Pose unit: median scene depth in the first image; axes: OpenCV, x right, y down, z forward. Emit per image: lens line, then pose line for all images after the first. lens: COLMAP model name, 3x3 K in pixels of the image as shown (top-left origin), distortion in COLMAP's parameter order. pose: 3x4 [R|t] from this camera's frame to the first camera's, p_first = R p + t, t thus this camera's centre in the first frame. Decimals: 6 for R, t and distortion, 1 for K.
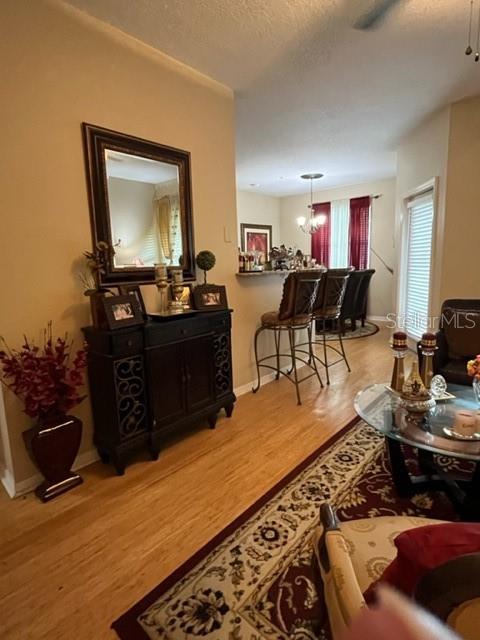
lens RADIAL K [[343.1, 0, 243.4], [0, 343.1, 314.8], [0, 0, 1]] dist [0.000134, 0.000506]
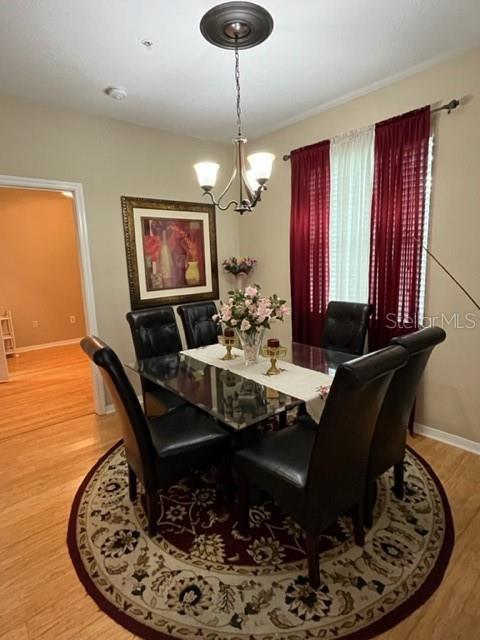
lens RADIAL K [[343.1, 0, 242.2], [0, 343.1, 316.1], [0, 0, 1]] dist [0.000134, 0.000506]
pose [[0.990061, 0.018430, -0.139425, 0.769039], [-0.016275, 0.999730, 0.016582, -0.441554], [0.139693, -0.014148, 0.990094, 2.087008]]
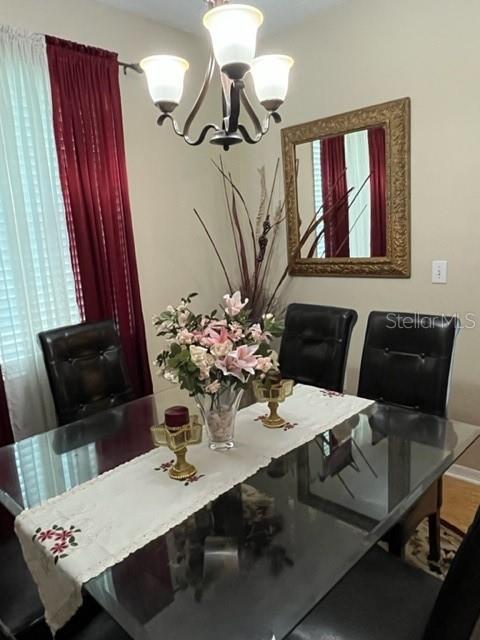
lens RADIAL K [[459.8, 0, 241.6], [0, 459.8, 318.4], [0, 0, 1]] dist [0.005285, -0.011508]
pose [[0.034999, -0.159923, 0.986509, -0.105817], [0.213796, 0.965460, 0.148926, -0.585273], [-0.976251, 0.205700, 0.067981, 3.104133]]
